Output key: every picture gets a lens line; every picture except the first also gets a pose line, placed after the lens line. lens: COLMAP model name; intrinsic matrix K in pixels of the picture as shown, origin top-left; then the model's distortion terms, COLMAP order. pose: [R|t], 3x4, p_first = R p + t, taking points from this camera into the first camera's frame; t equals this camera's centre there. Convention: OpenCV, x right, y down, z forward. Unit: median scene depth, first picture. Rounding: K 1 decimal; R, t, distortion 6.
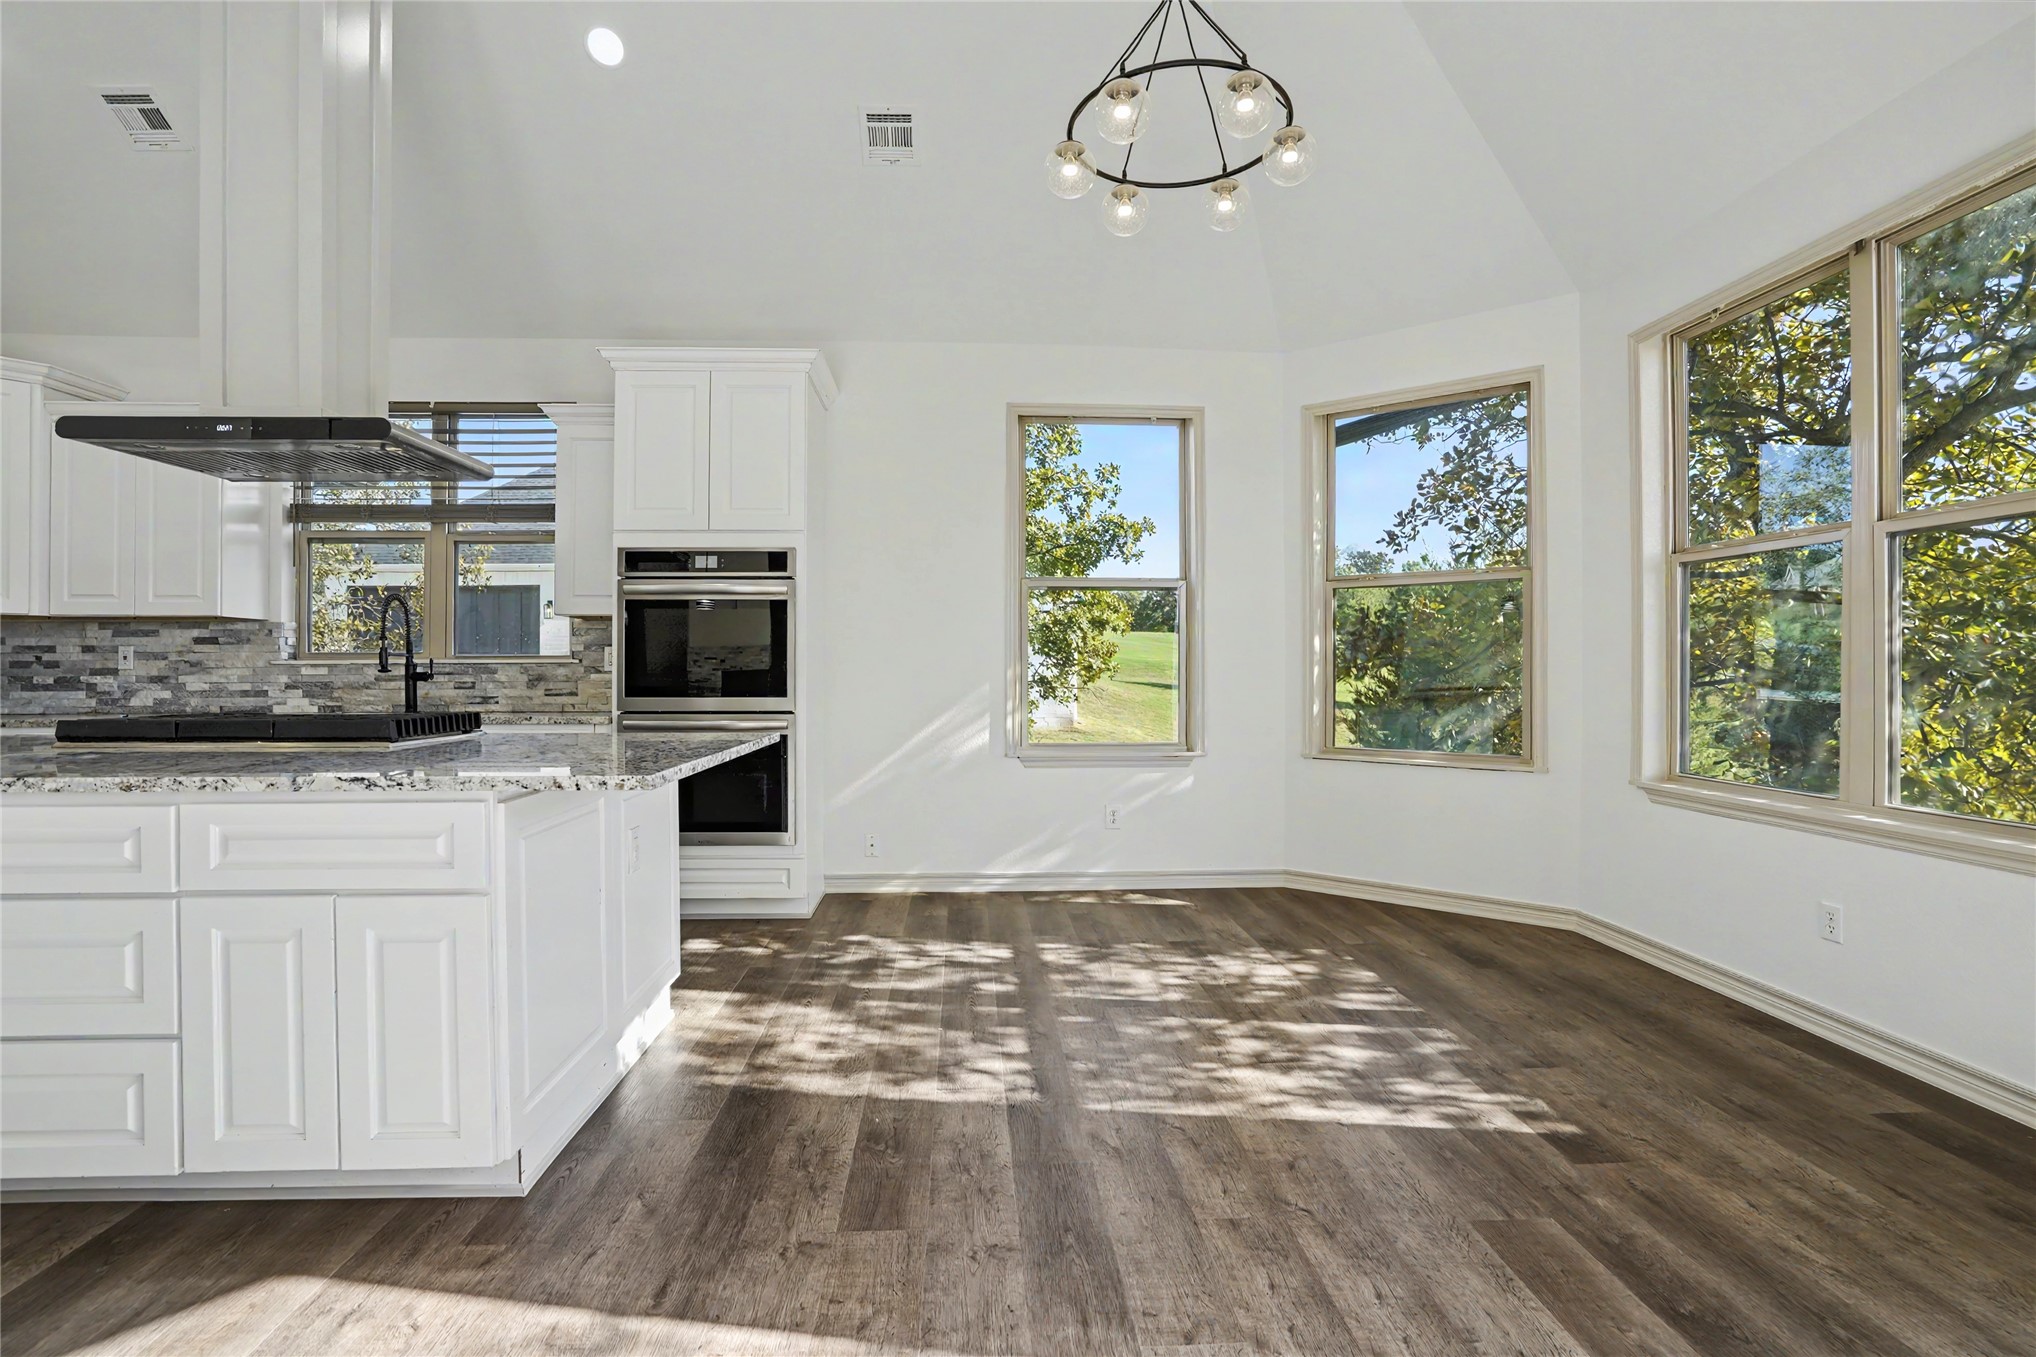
lens RADIAL K [[962.1, 0, 1018.1], [0, 962.1, 689.3], [0, 0, 1]] dist [-0.068842, 0.029158]
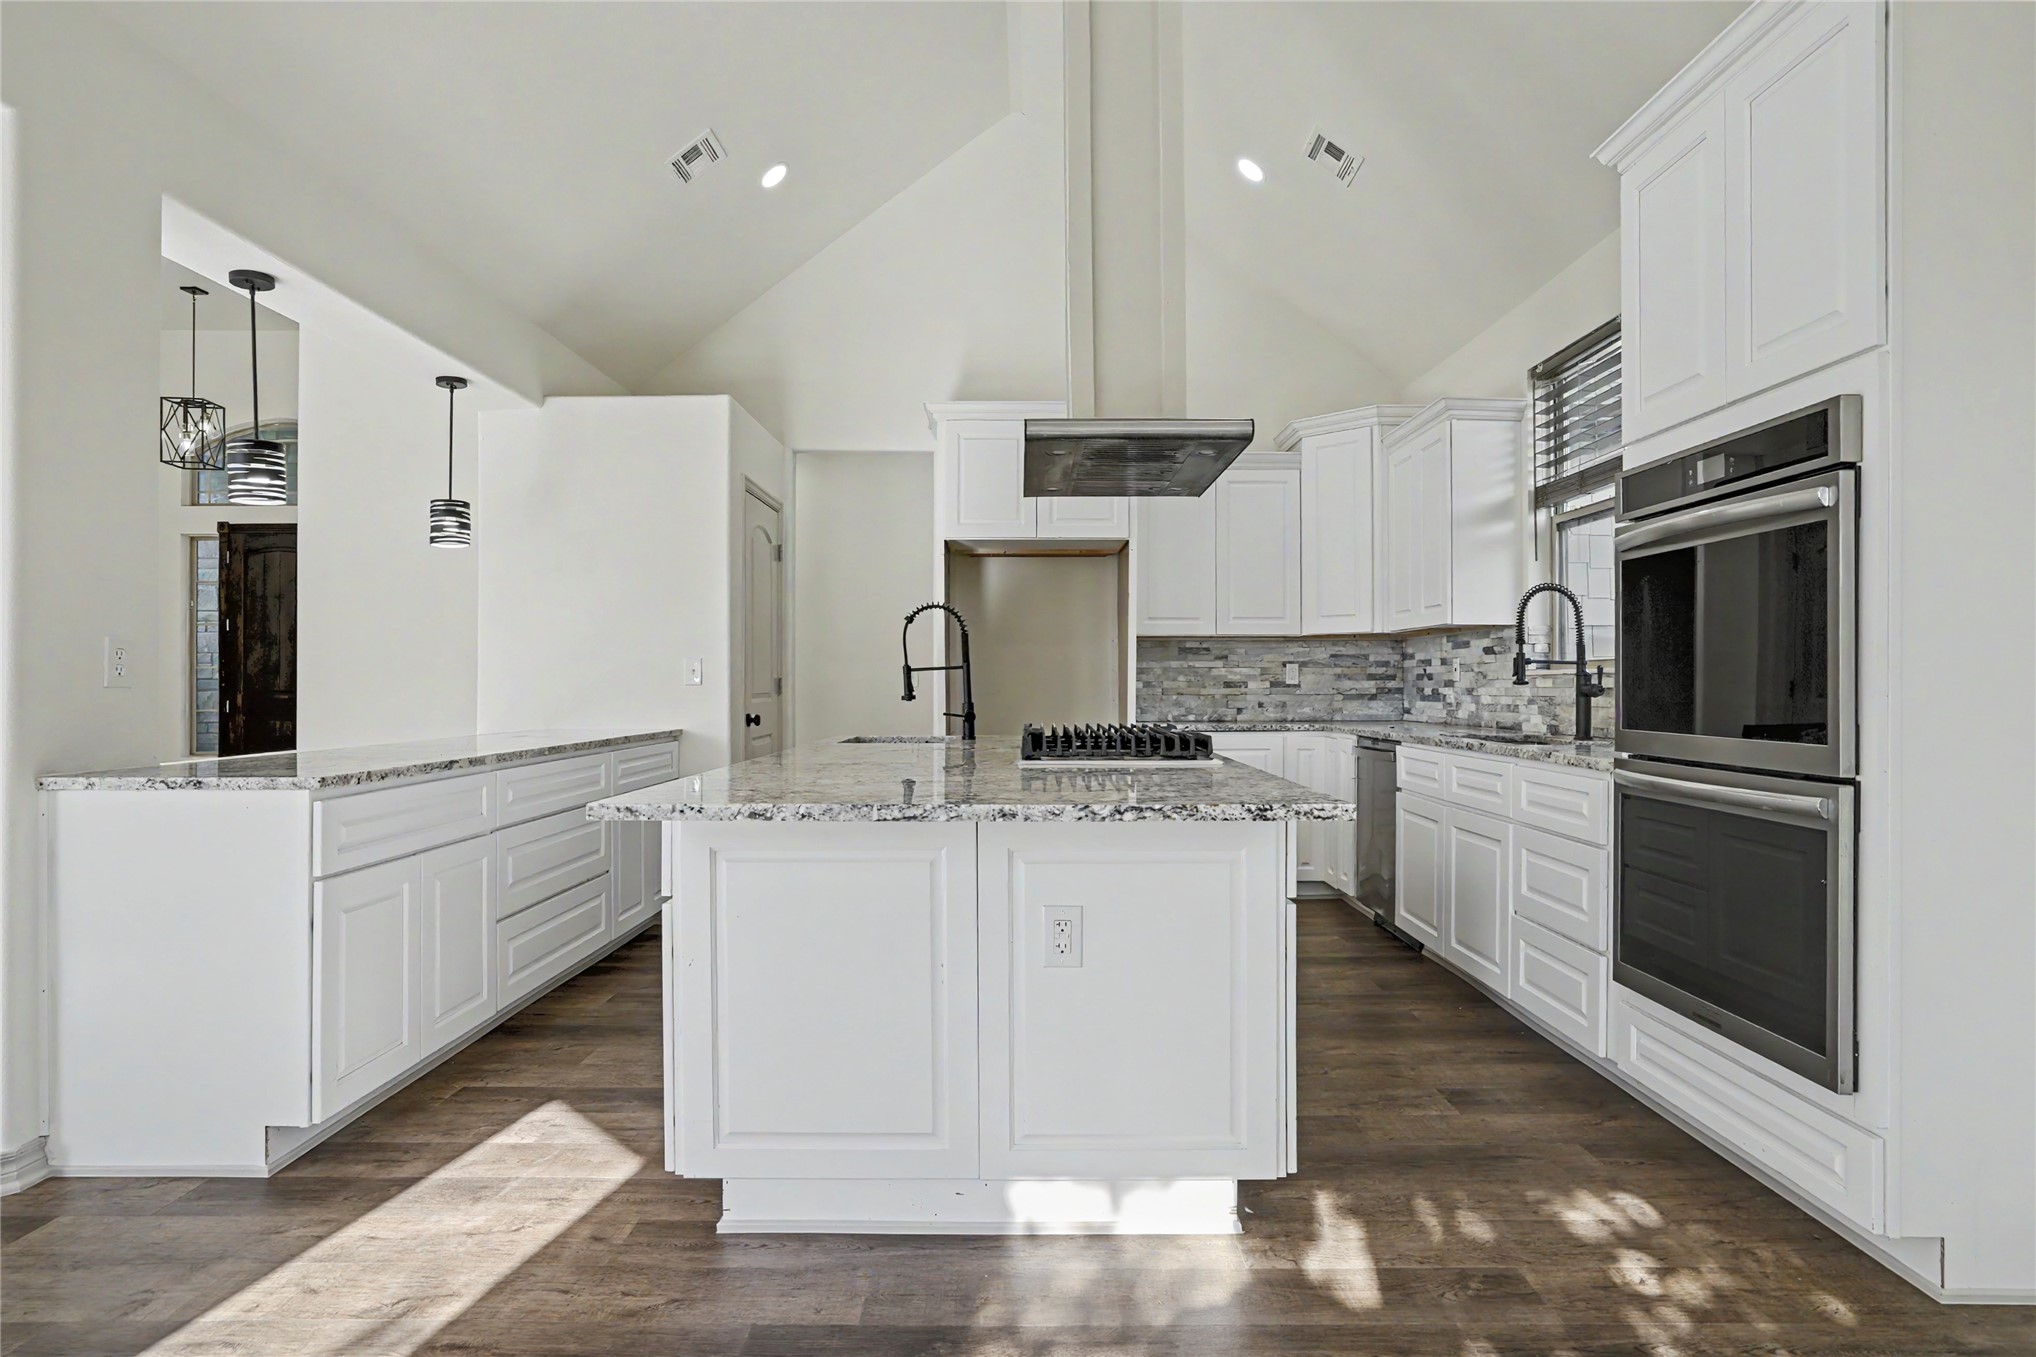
lens RADIAL K [[1086.8, 0, 1029.1], [0, 1086.8, 685.6], [0, 0, 1]] dist [-0.001500, -0.000222]
pose [[-0.076456, 0.002016, -0.997071, 0.265487], [-0.016243, 0.999863, 0.003268, -0.014181], [0.996941, 0.016445, -0.076412, 0.655552]]
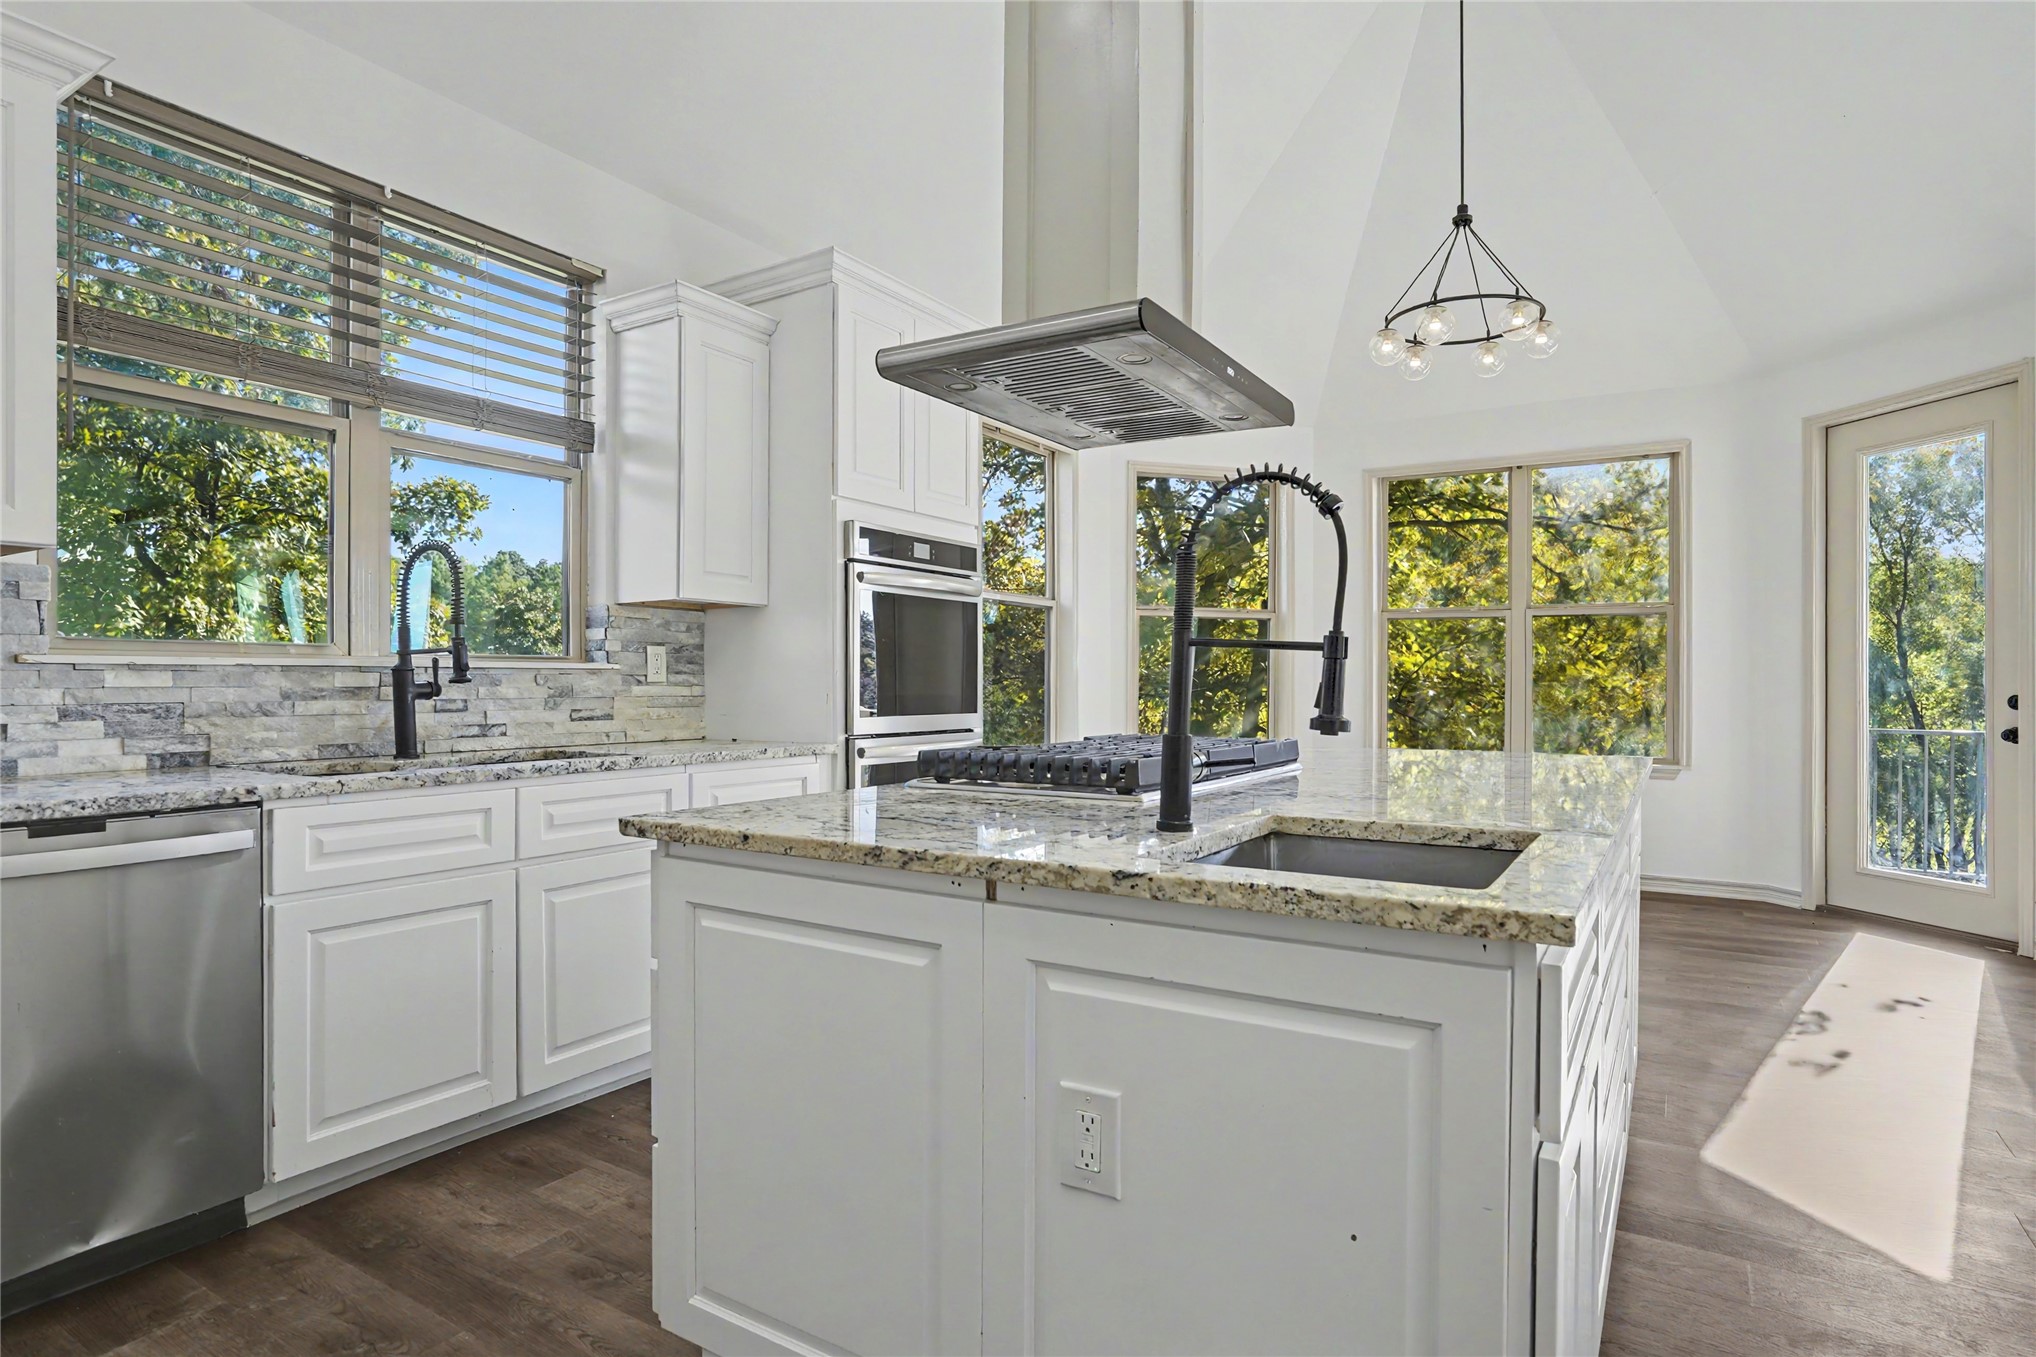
lens RADIAL K [[1086.8, 0, 1029.1], [0, 1086.8, 685.6], [0, 0, 1]] dist [-0.001500, -0.000222]
pose [[0.579898, -0.000373, 0.814689, -0.996620], [0.010129, 0.999926, -0.006752, -0.009038], [-0.814626, 0.012167, 0.579859, 0.361988]]
